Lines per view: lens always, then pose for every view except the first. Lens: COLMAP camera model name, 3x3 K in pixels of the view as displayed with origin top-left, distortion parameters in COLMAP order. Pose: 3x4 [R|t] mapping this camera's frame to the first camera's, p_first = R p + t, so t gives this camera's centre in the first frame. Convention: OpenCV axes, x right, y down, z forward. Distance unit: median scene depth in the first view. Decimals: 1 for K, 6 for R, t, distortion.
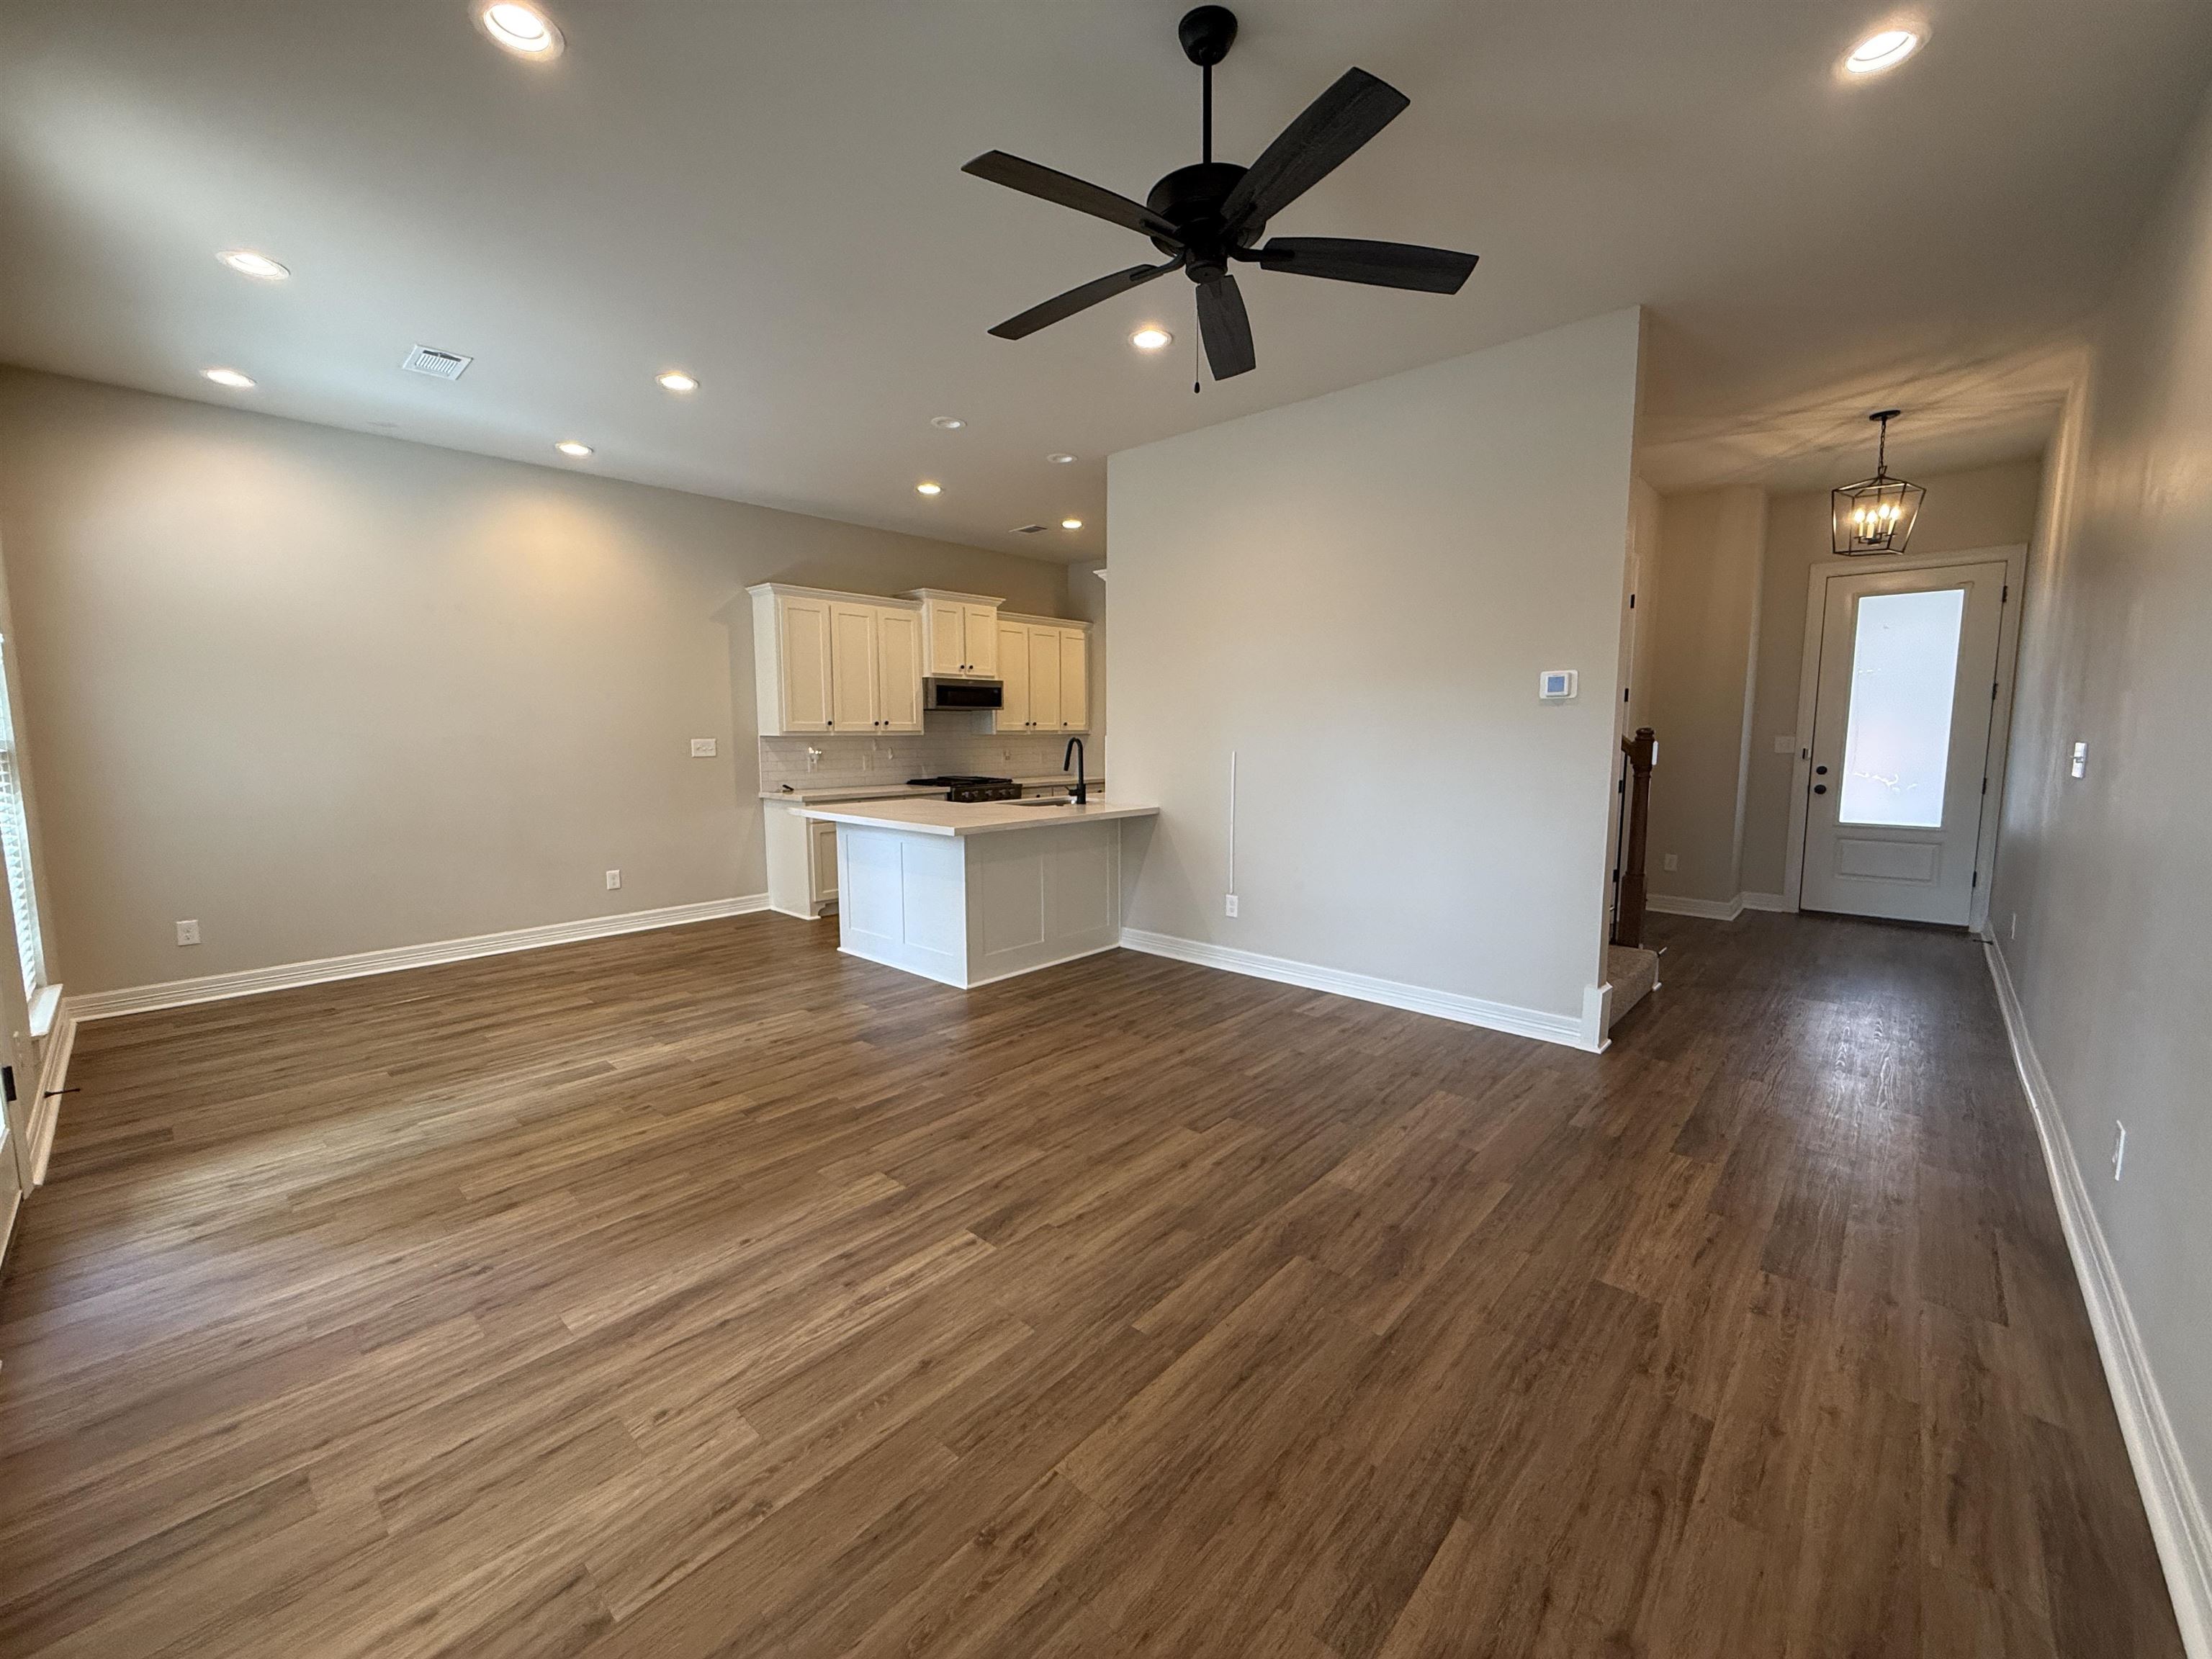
lens RADIAL K [[880.3, 0, 1100.1], [0, 880.3, 827.1], [0, 0, 1]] dist [0.001494, -0.000353]
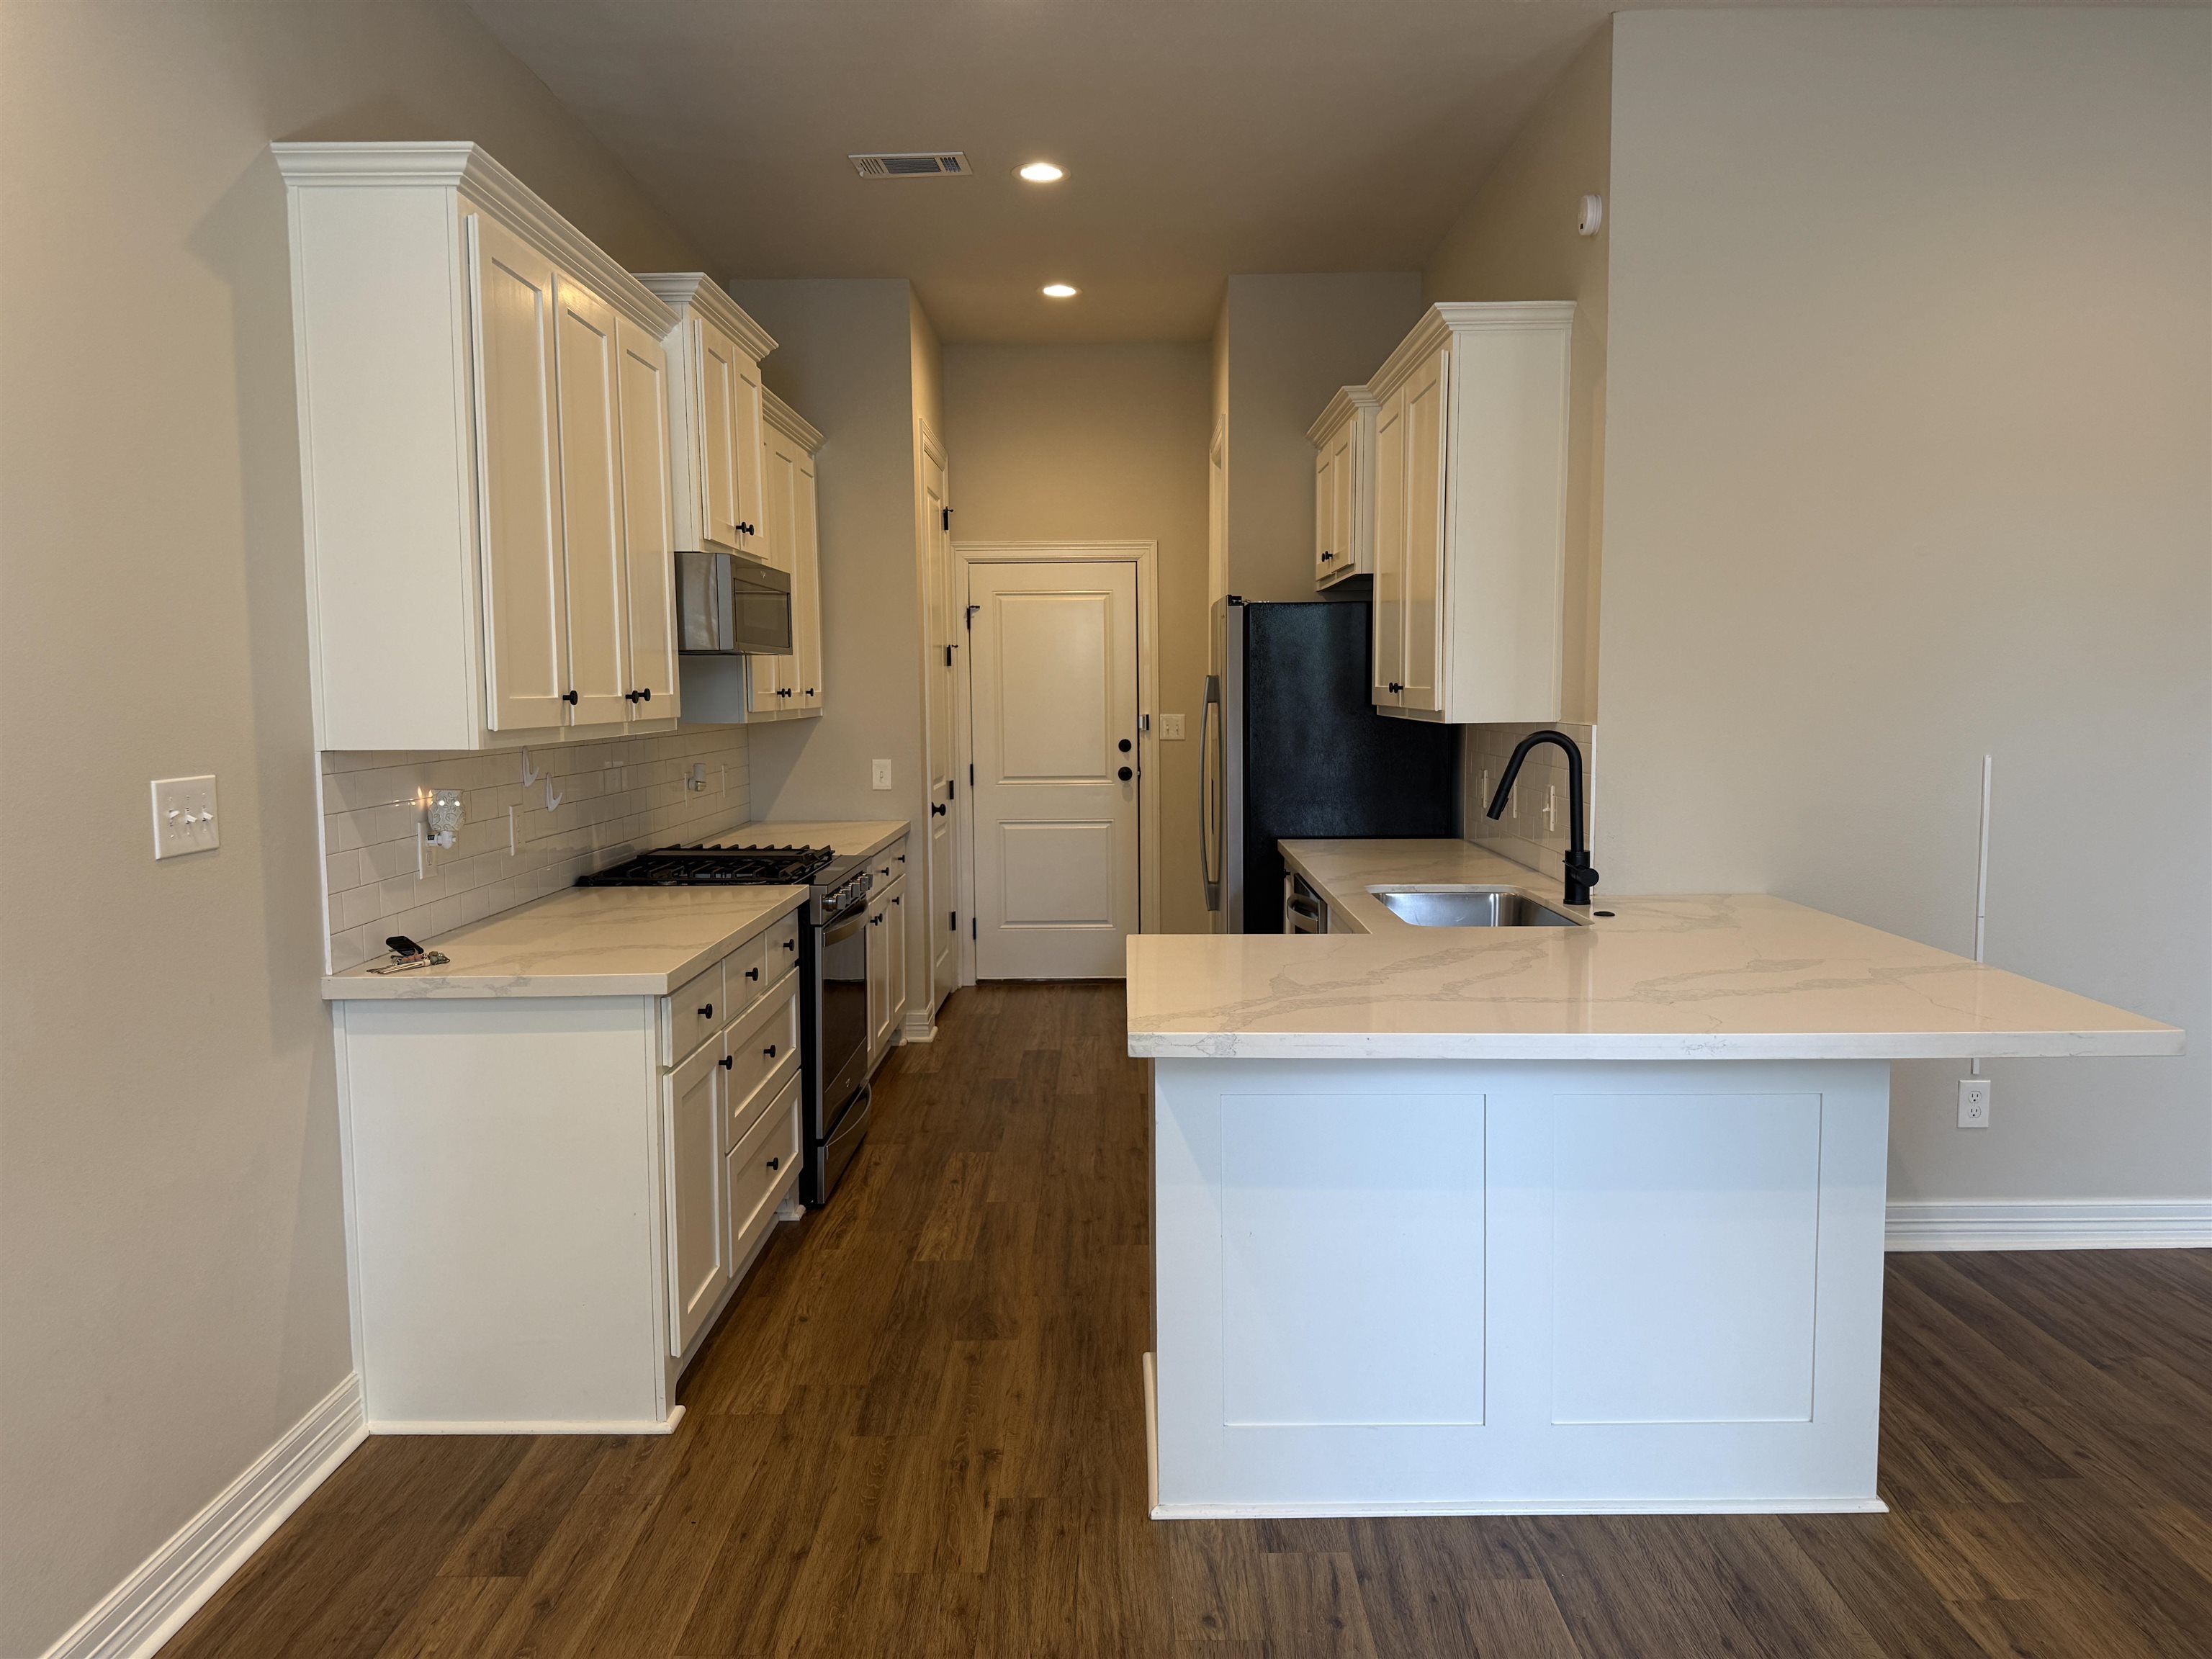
lens RADIAL K [[1523.5, 0, 1124.6], [0, 1523.5, 823.8], [0, 0, 1]] dist [0.055204, -0.056772]
pose [[0.731385, -0.063479, 0.679004, -0.877214], [0.080508, 0.996733, 0.006465, -0.115513], [-0.677196, 0.049937, 0.734106, 0.912891]]
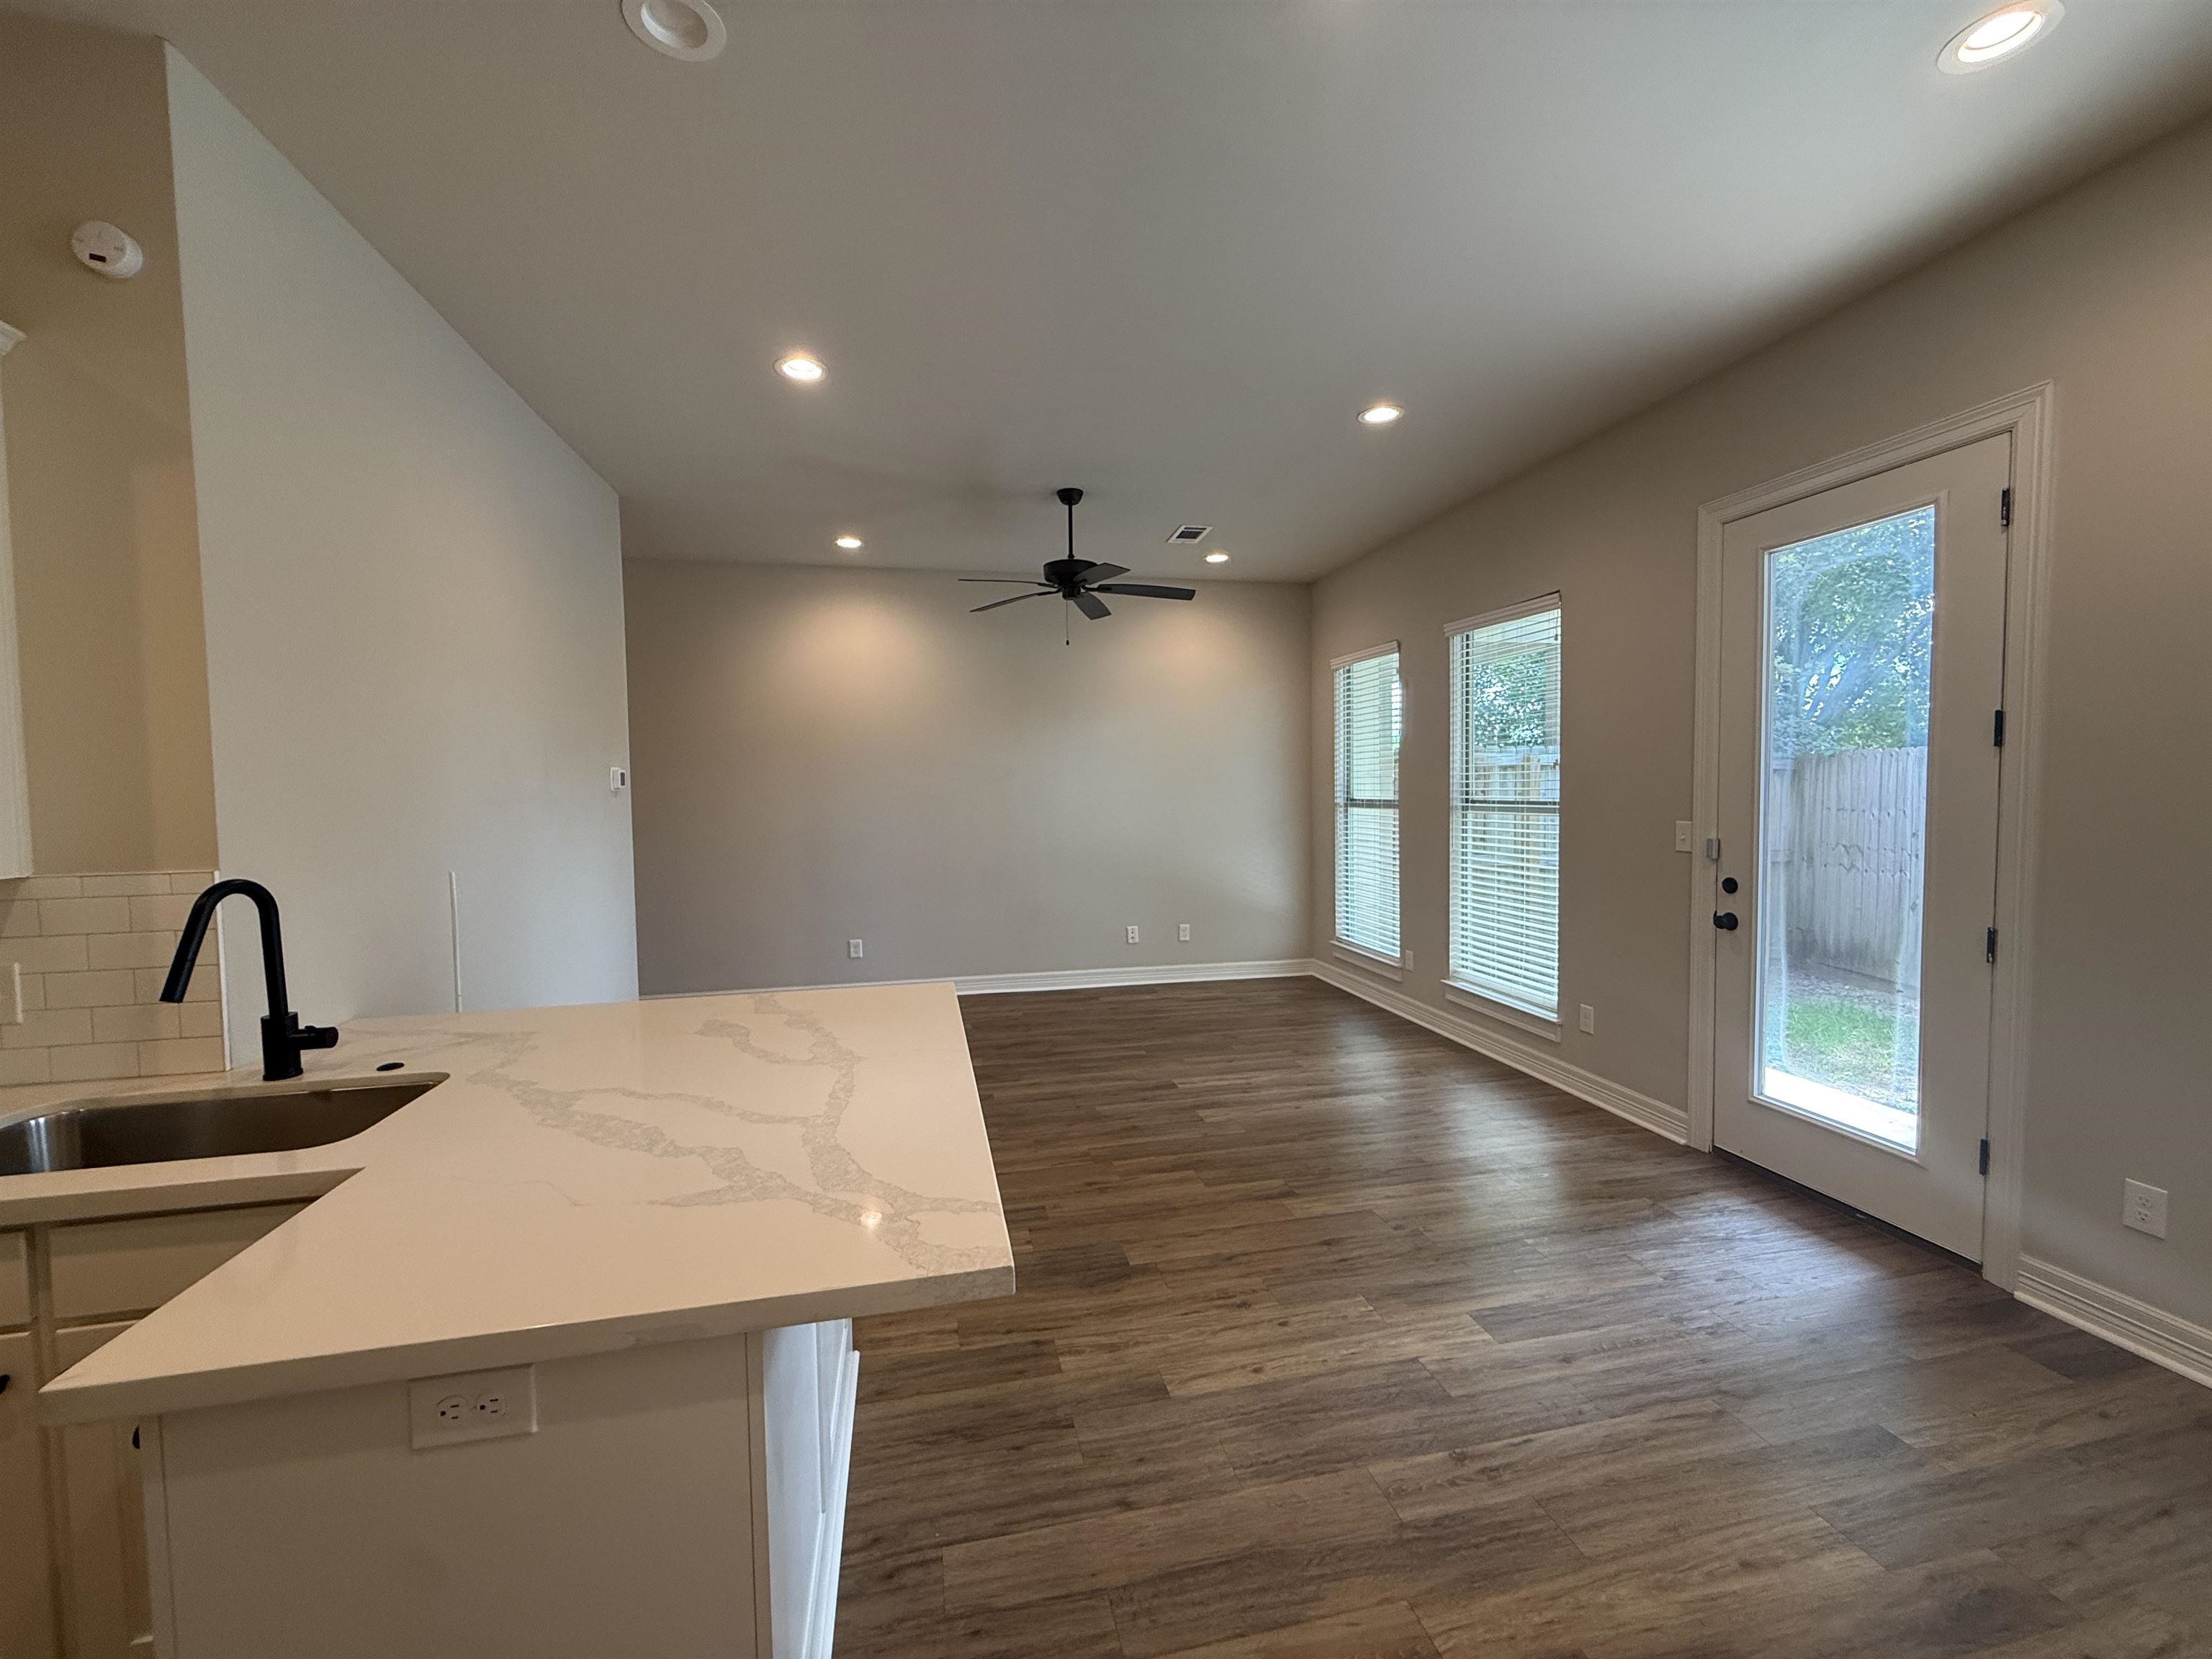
lens RADIAL K [[882.4, 0, 1099.5], [0, 882.4, 827.4], [0, 0, 1]] dist [0.001924, -0.000451]
pose [[-0.814389, -0.009699, 0.580239, -0.656281], [0.083947, 0.987375, 0.134327, -0.195755], [-0.574216, 0.158103, -0.803293, 1.529974]]
